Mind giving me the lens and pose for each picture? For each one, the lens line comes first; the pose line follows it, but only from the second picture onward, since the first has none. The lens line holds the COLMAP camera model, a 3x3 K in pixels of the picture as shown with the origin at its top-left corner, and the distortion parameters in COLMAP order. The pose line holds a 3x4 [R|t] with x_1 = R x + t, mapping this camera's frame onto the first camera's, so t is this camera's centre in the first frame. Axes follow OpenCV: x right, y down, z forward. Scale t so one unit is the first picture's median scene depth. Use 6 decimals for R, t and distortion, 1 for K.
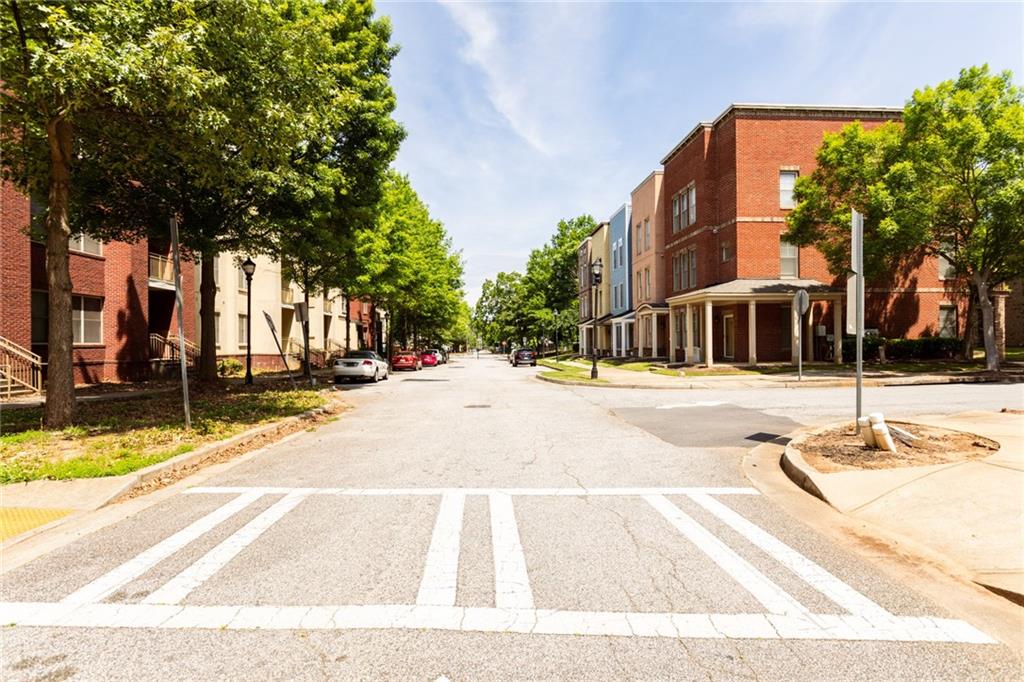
lens RADIAL K [[491.3, 0, 507.9], [0, 491.3, 340.9], [0, 0, 1]] dist [0.000499, 0.000794]
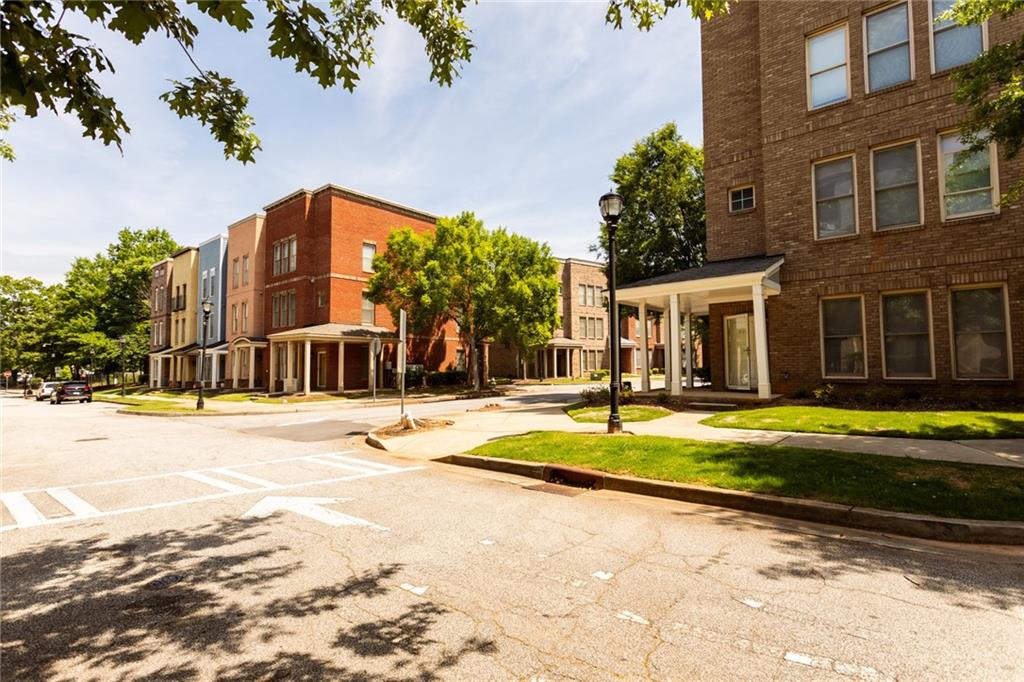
lens RADIAL K [[542.2, 0, 513.3], [0, 542.2, 338.3], [0, 0, 1]] dist [0.018415, 0.002107]
pose [[0.703935, 0.044254, 0.708884, -0.178992], [-0.002796, 0.998222, -0.059540, -0.007085], [-0.710259, 0.039931, 0.702807, -0.291030]]
